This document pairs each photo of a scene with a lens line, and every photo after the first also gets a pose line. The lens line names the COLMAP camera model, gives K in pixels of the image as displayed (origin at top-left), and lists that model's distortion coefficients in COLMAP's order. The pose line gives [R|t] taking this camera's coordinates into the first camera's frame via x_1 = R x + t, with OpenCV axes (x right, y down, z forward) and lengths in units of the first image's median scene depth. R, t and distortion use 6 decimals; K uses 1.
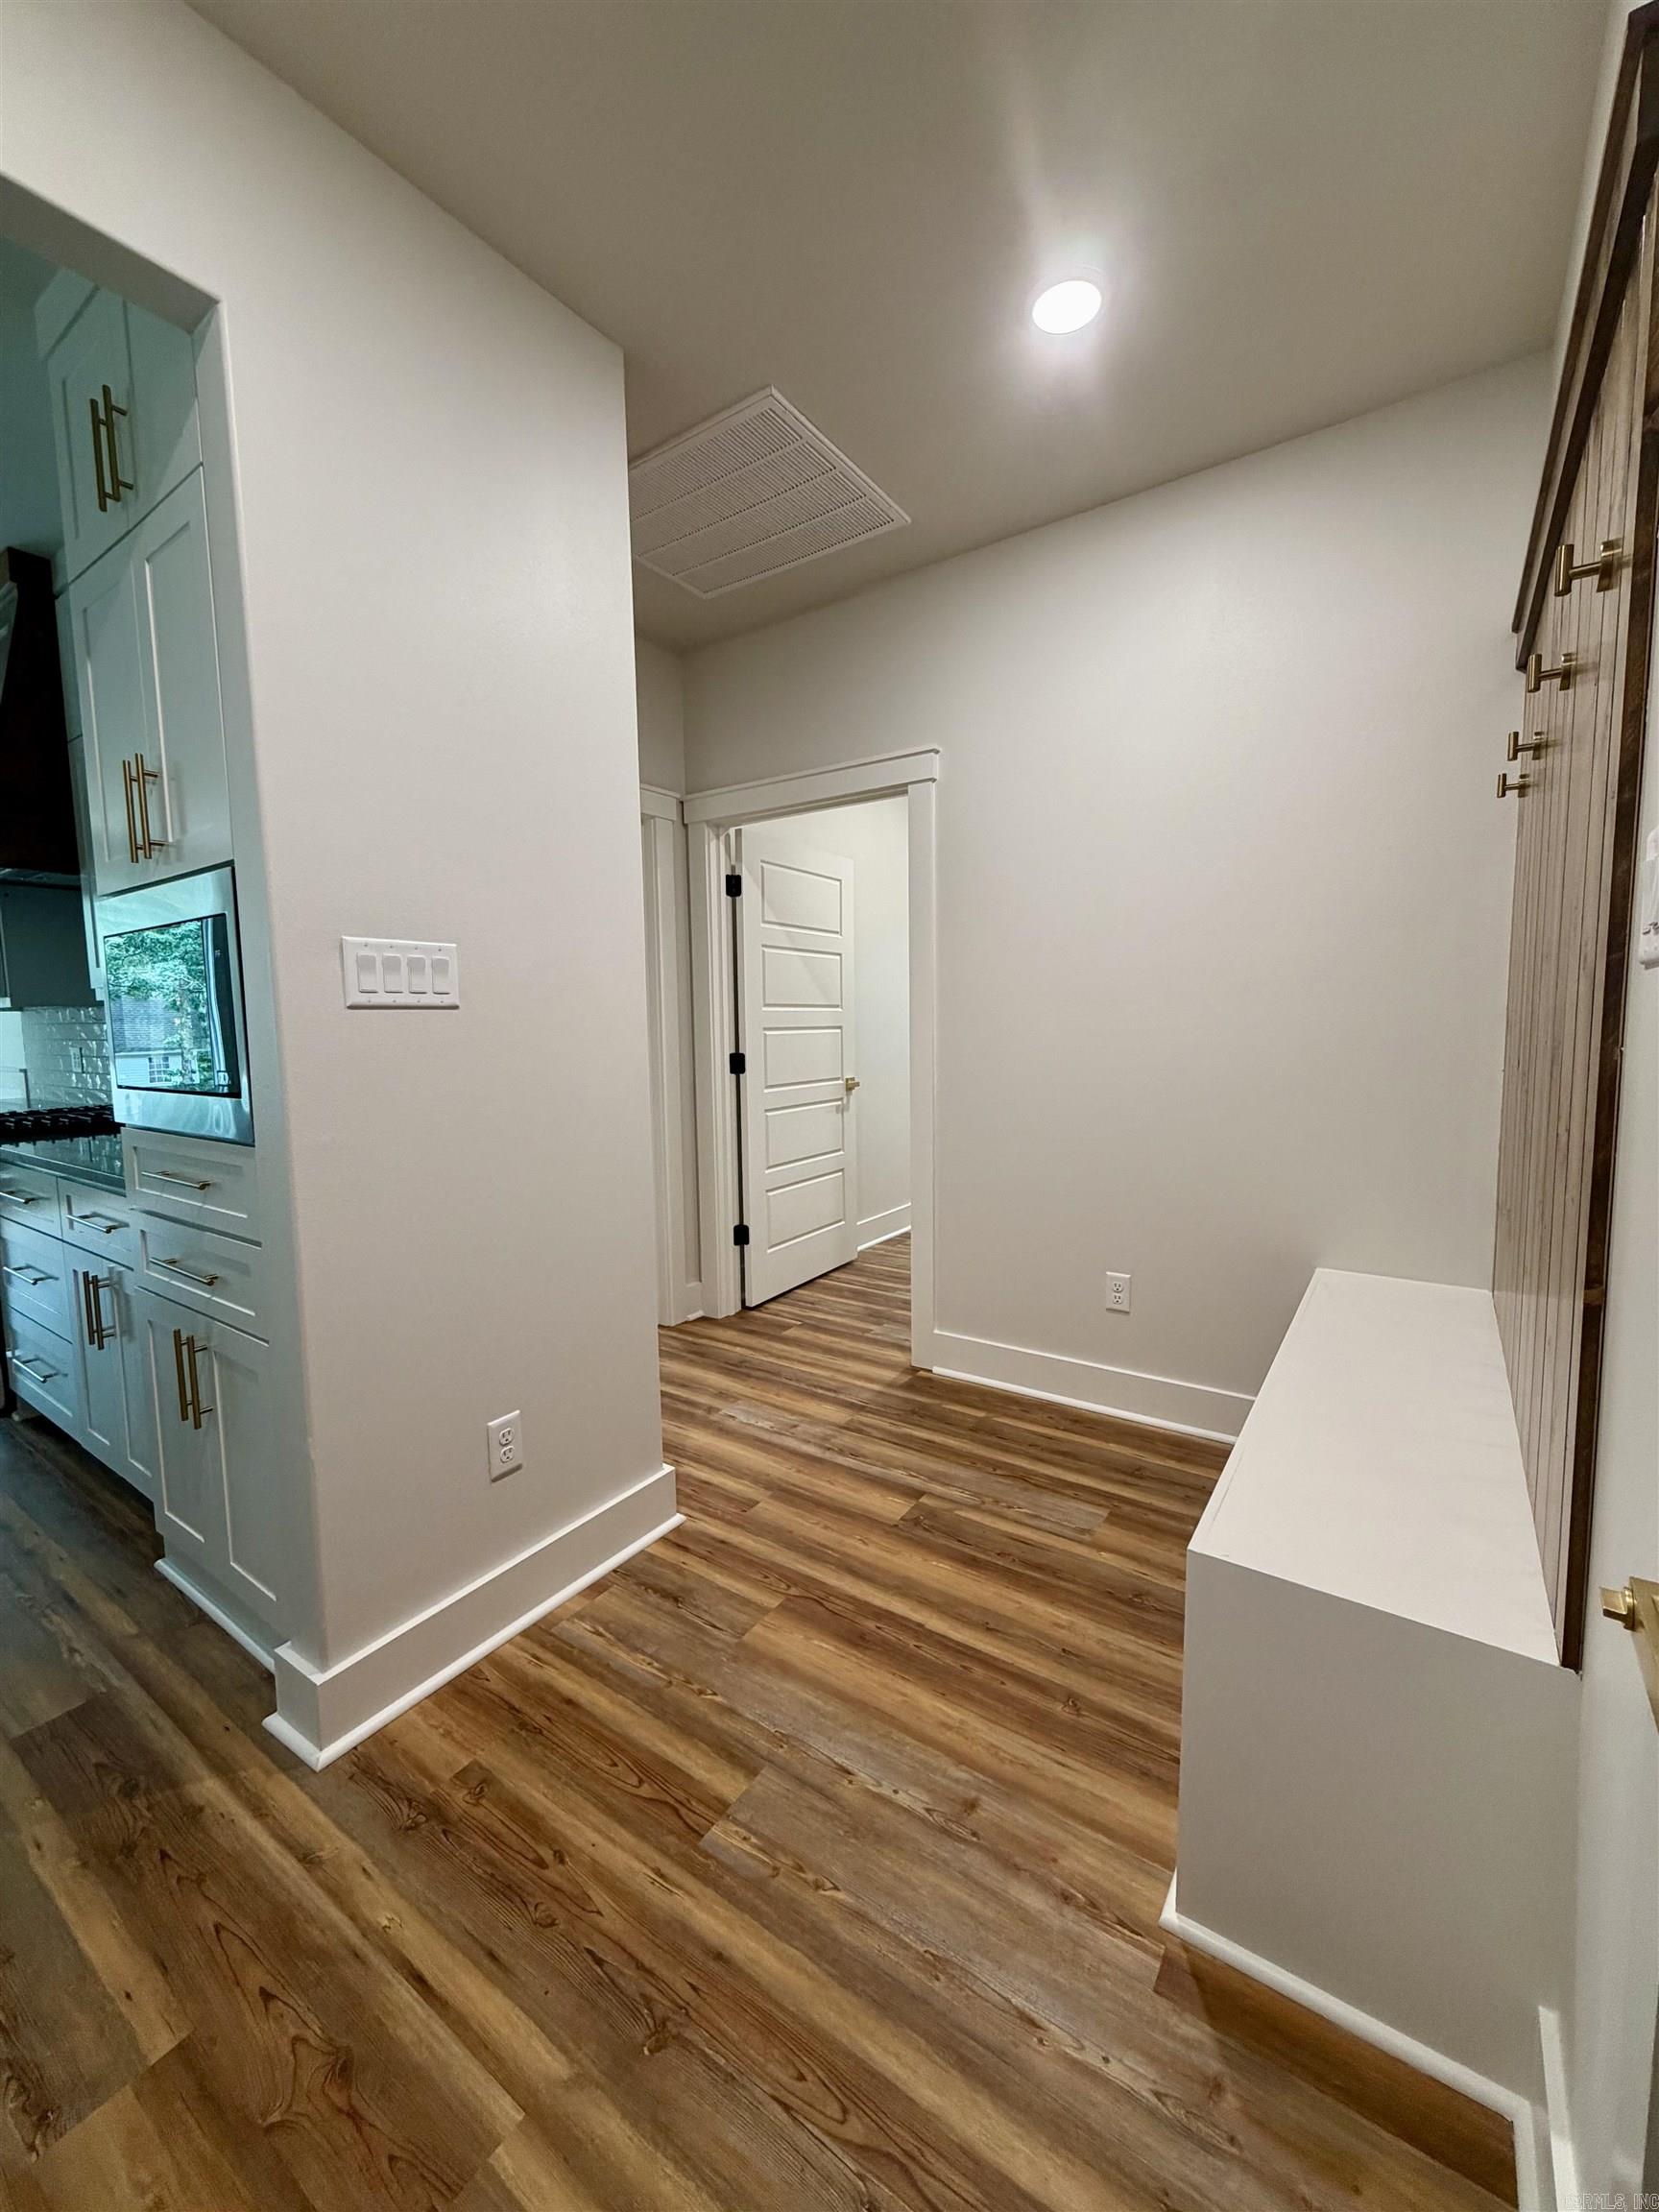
lens RADIAL K [[882.1, 0, 836.0], [0, 882.1, 1101.4], [0, 0, 1]] dist [0.000512, -0.000336]
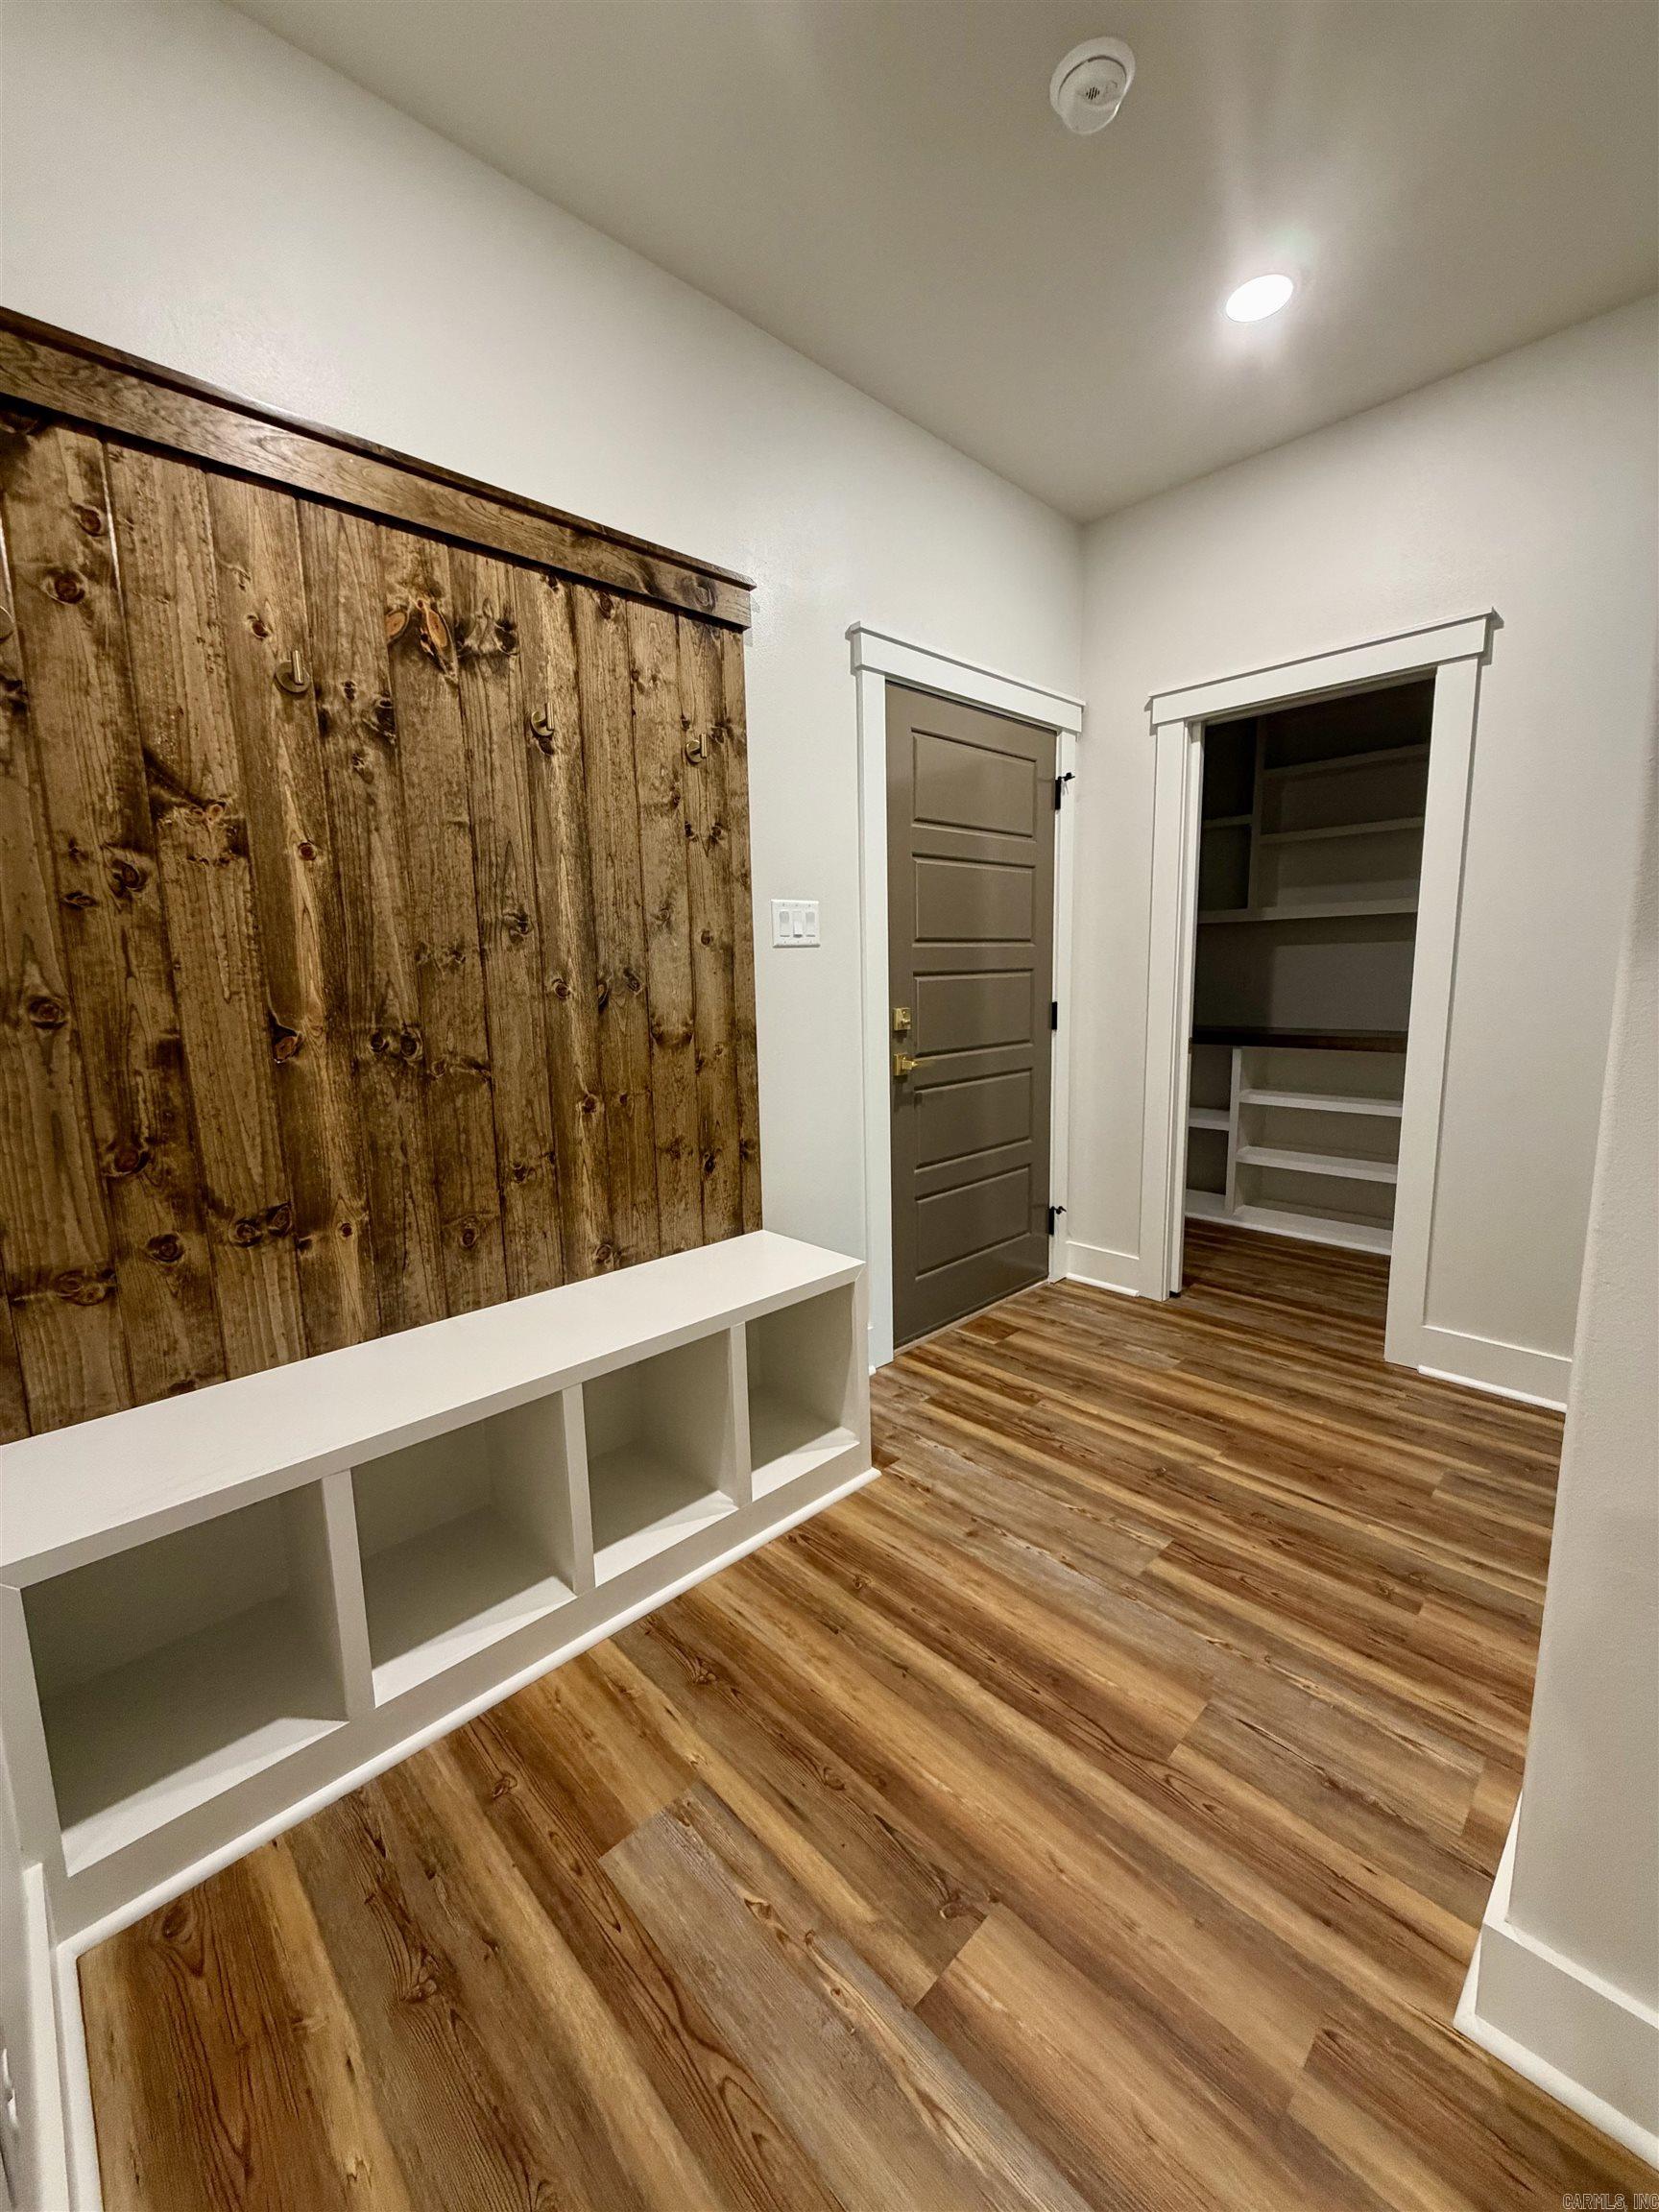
lens RADIAL K [[882.1, 0, 833.4], [0, 882.1, 1100.6], [0, 0, 1]] dist [0.000512, -0.000336]
pose [[-0.978412, 0.005678, 0.206584, 0.050743], [0.056147, 0.969326, 0.239278, -0.129211], [-0.198889, 0.245712, -0.948720, 1.440986]]
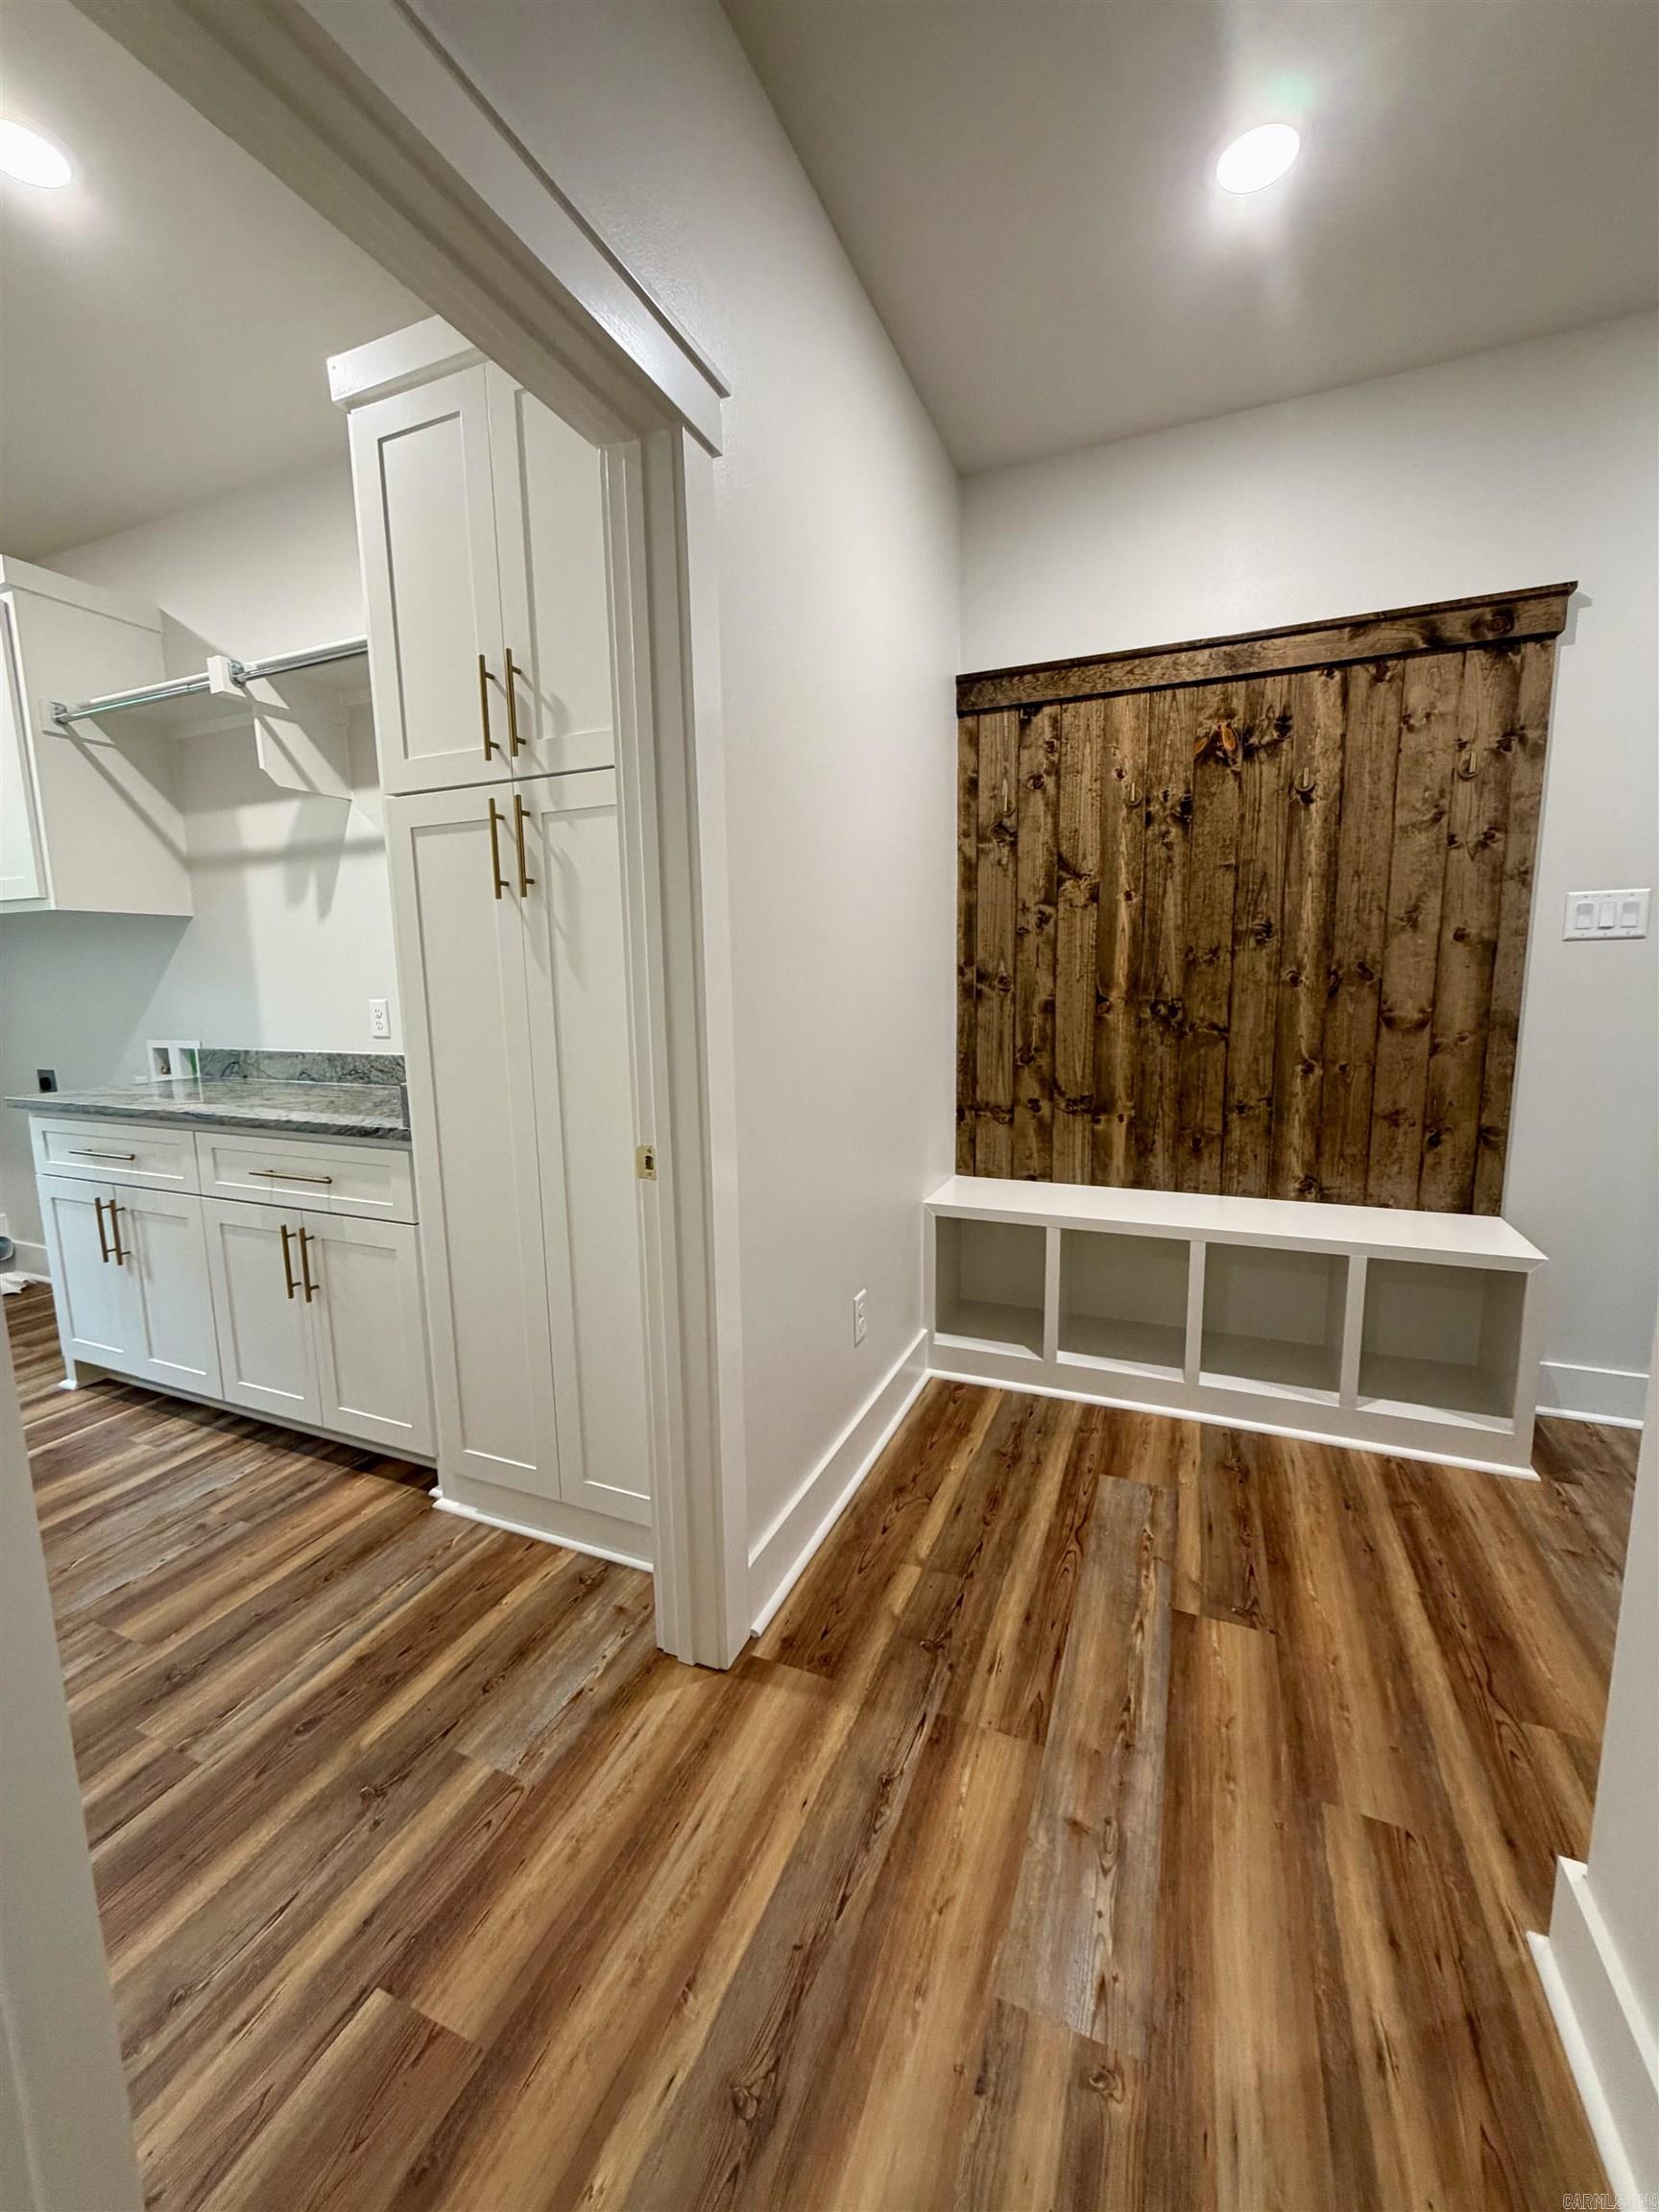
lens RADIAL K [[882.1, 0, 817.5], [0, 882.1, 1097.6], [0, 0, 1]] dist [0.000512, -0.000336]
pose [[-0.190571, -0.119329, 0.974394, -0.553111], [0.113912, 0.983191, 0.142685, -0.125485], [-0.975042, 0.138187, -0.173775, 1.479648]]
